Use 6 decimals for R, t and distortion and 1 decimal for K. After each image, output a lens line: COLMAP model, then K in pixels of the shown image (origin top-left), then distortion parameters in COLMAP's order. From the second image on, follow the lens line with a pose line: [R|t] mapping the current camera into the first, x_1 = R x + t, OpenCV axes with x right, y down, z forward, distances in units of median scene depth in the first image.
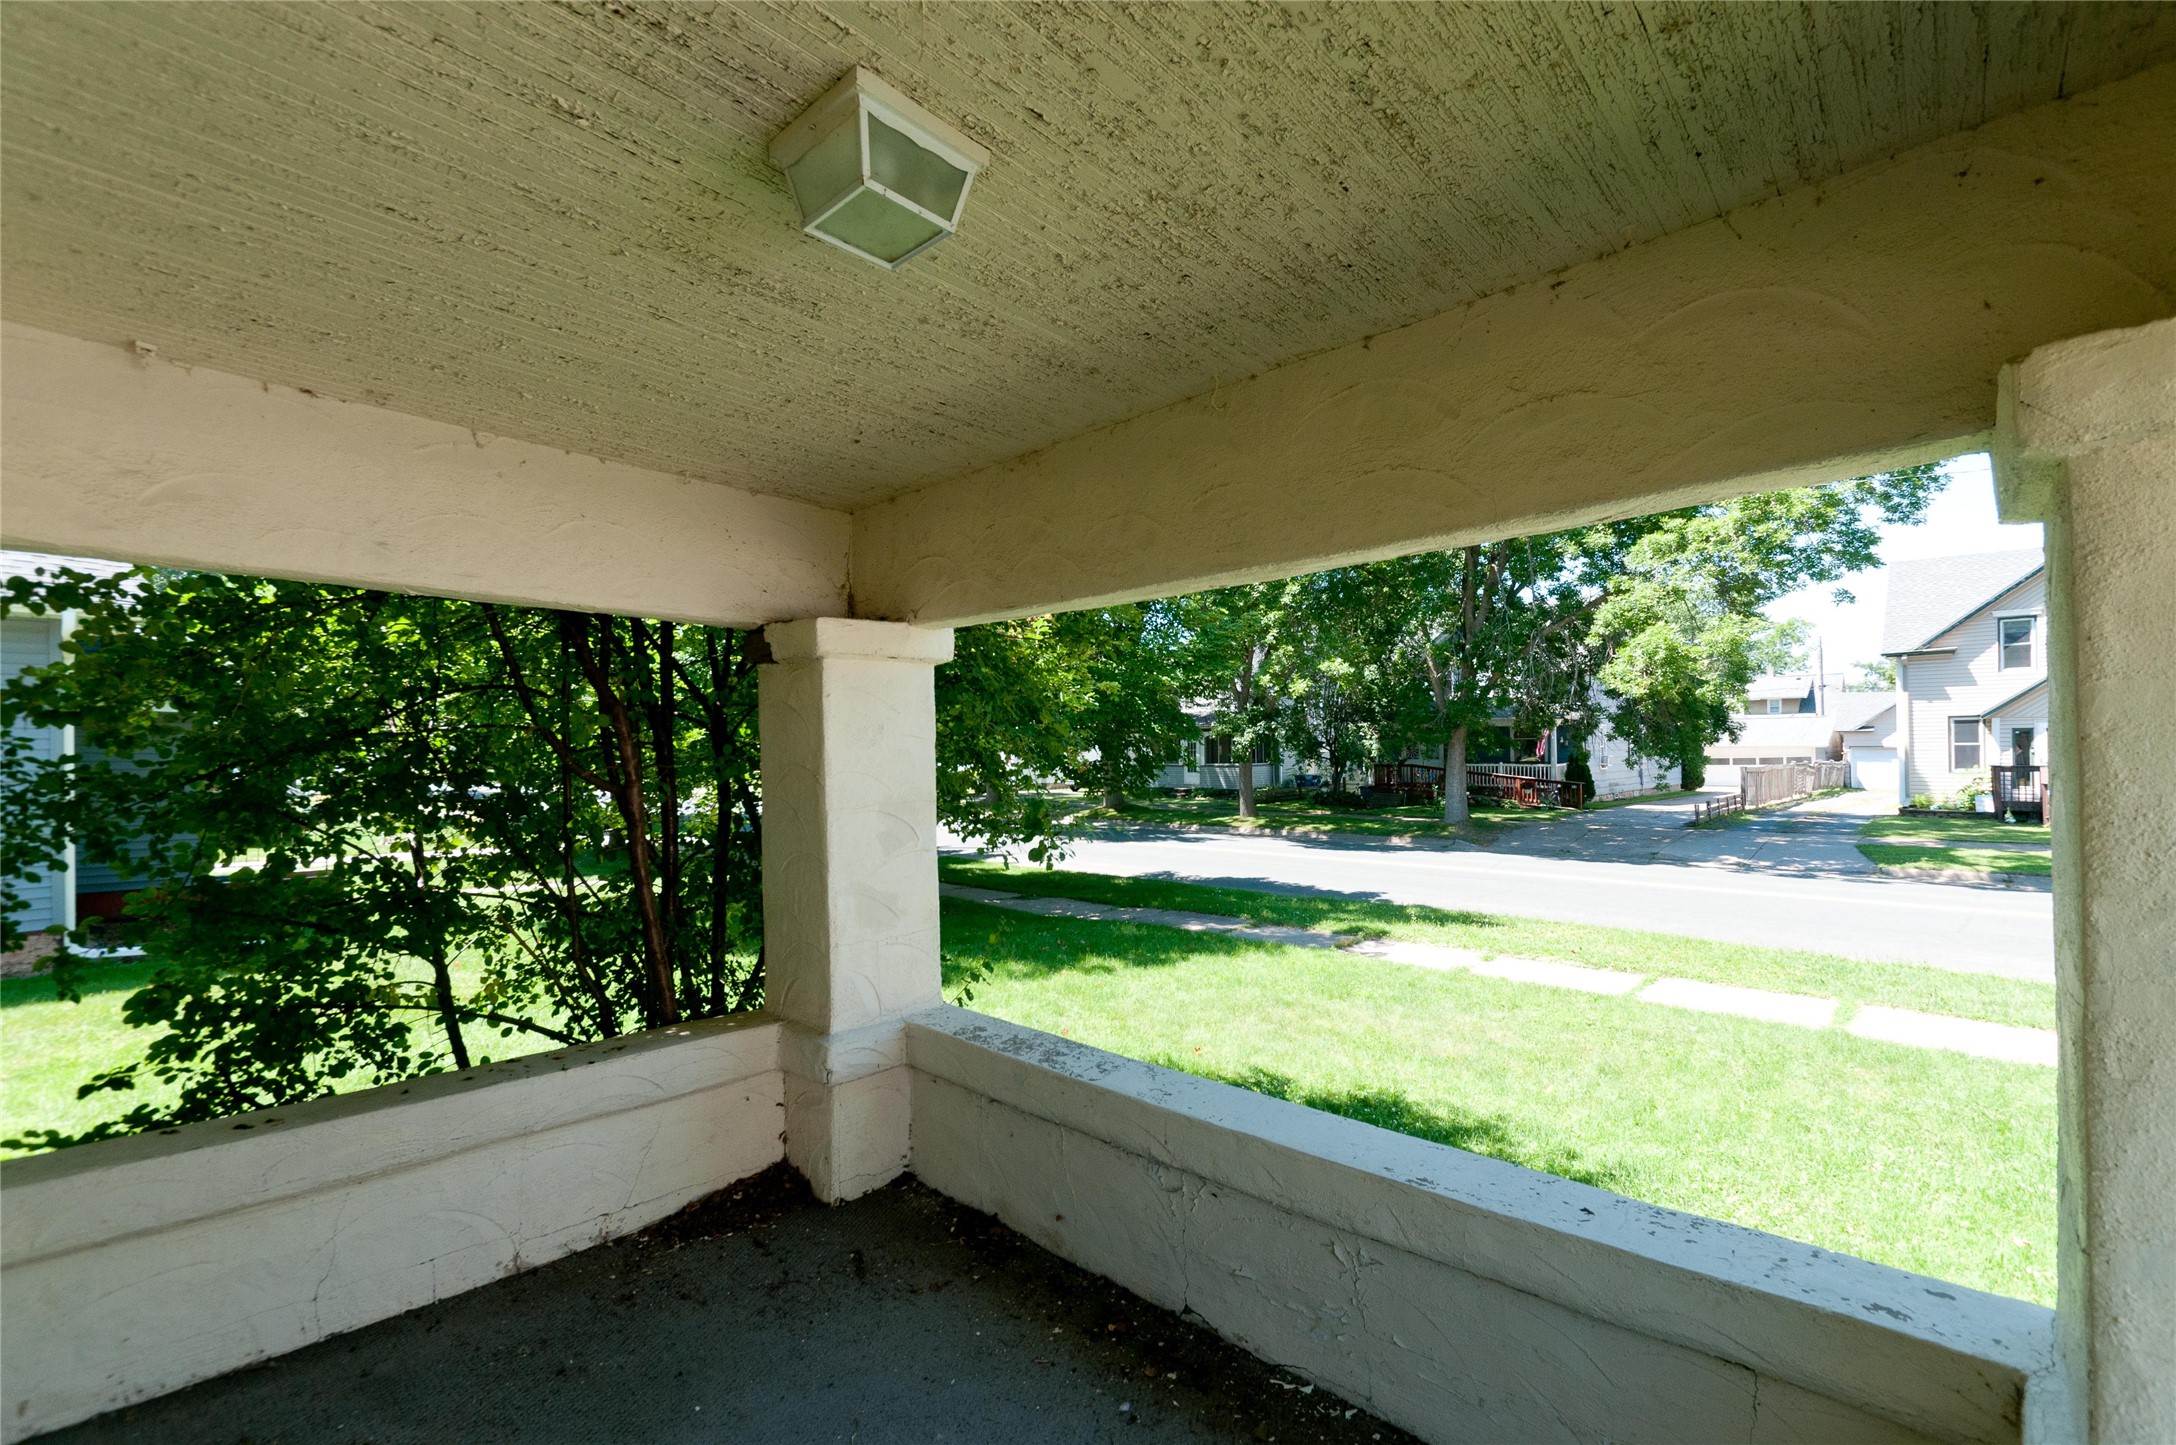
lens RADIAL K [[936.9, 0, 1087.6], [0, 936.9, 730.9], [0, 0, 1]] dist [0.009999, -0.006265]
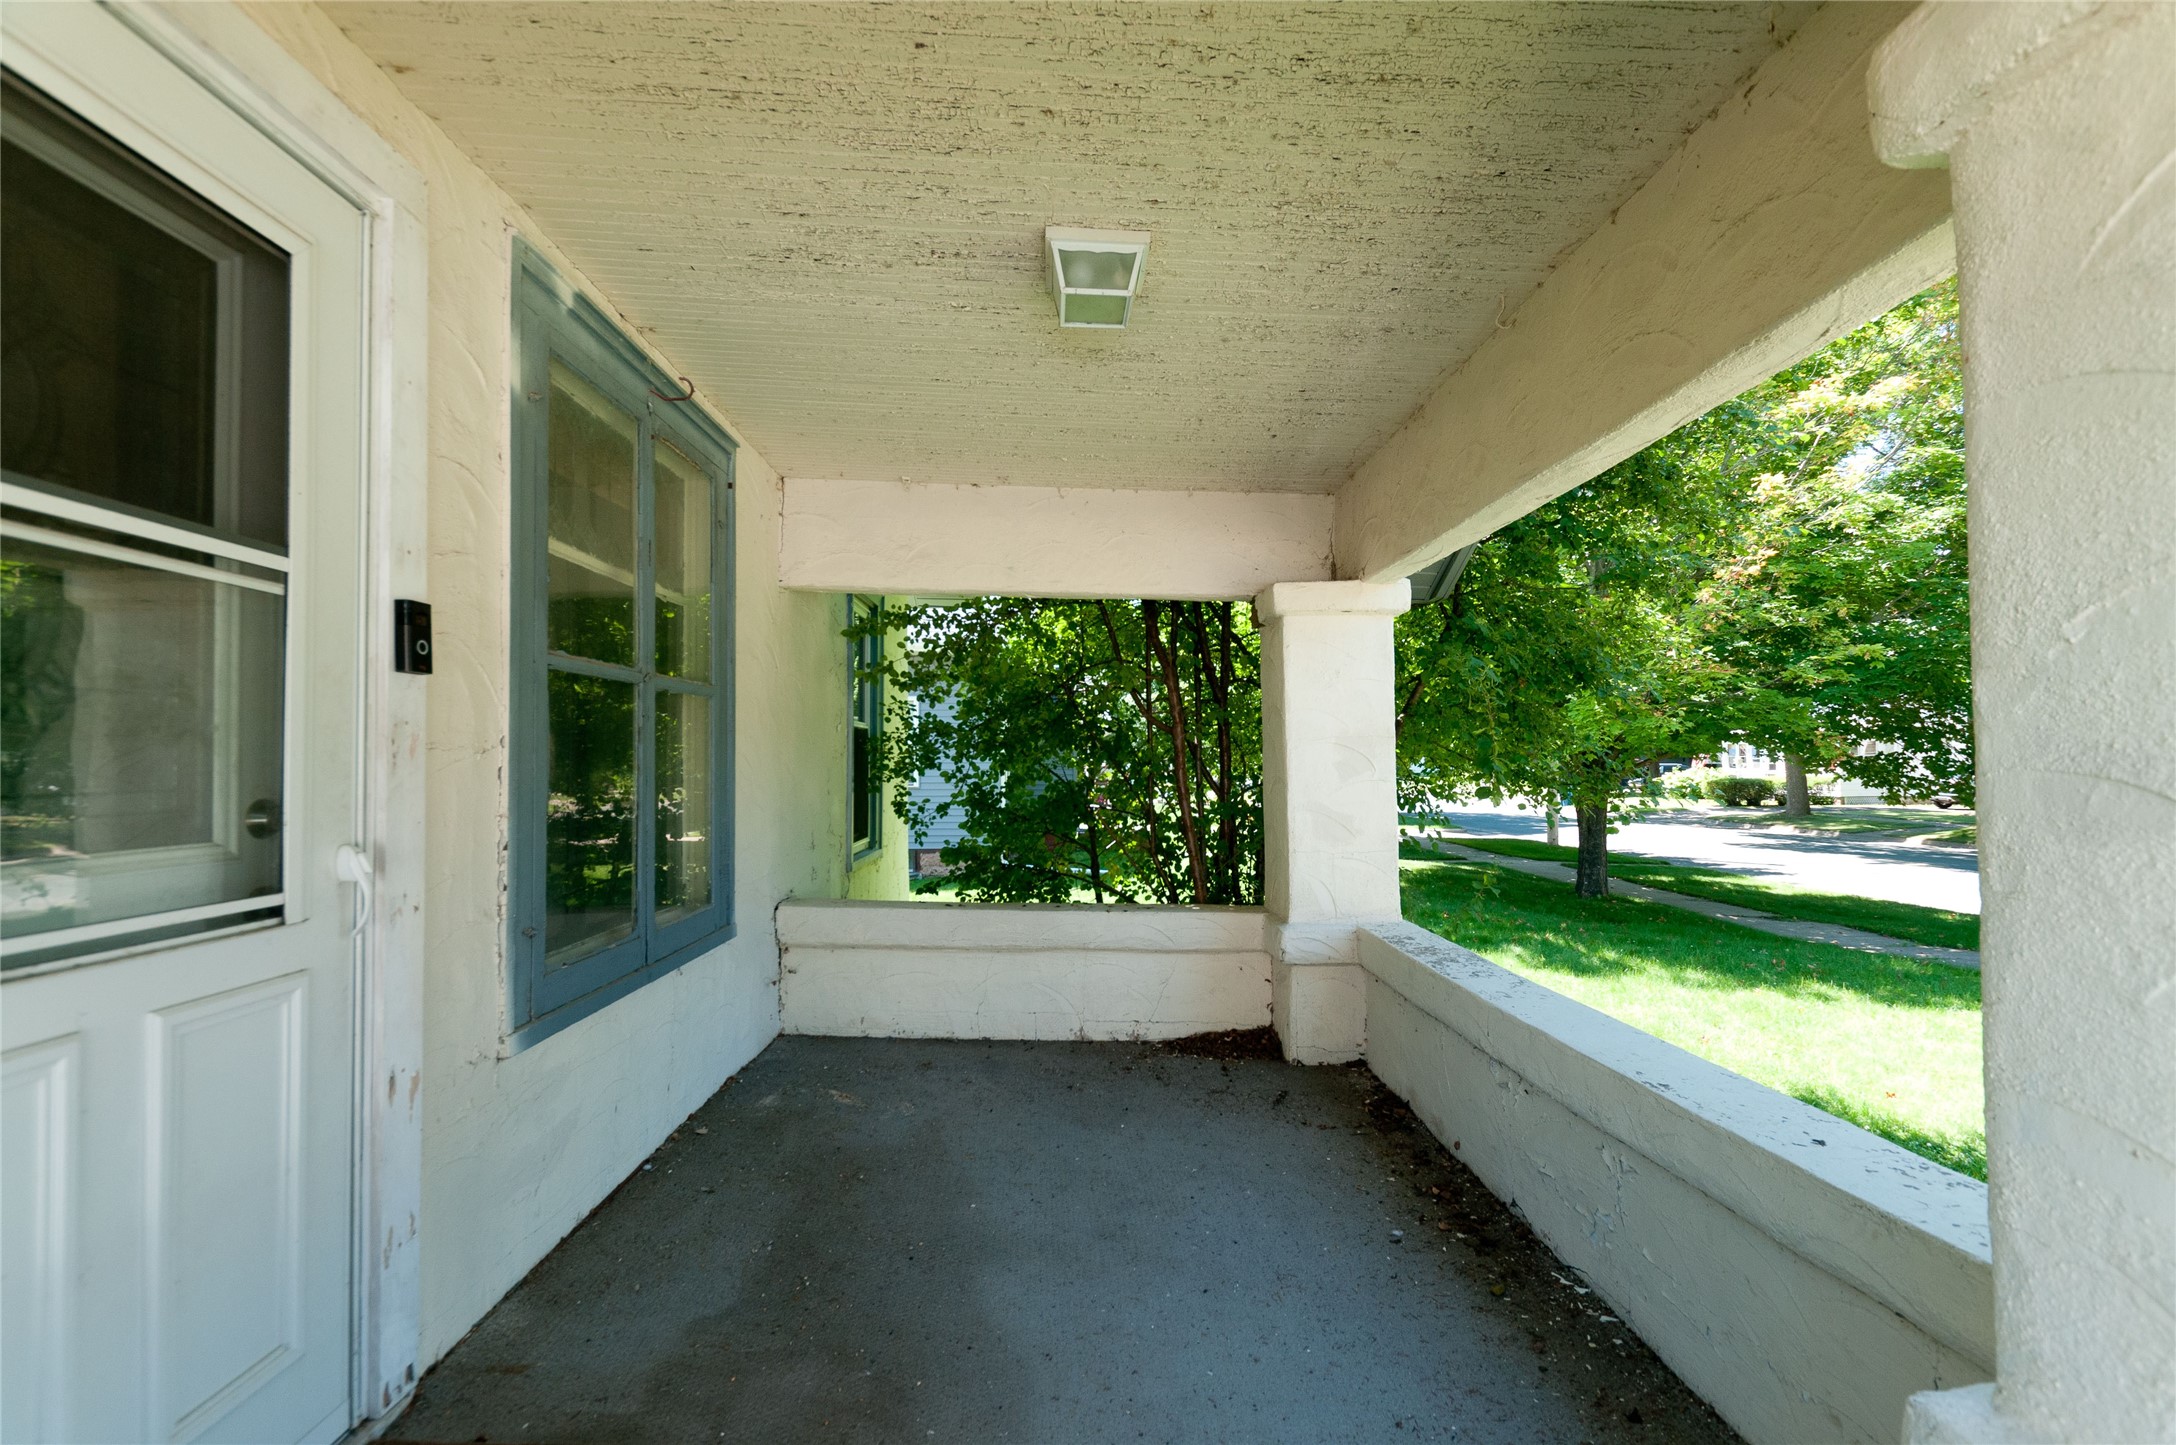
lens RADIAL K [[936.9, 0, 1083.0], [0, 936.9, 727.9], [0, 0, 1]] dist [0.009999, -0.006265]
pose [[0.703616, -0.015051, -0.710421, 0.480362], [0.006558, 0.999871, -0.014689, 0.101153], [0.710550, 0.005676, 0.703624, -0.058177]]
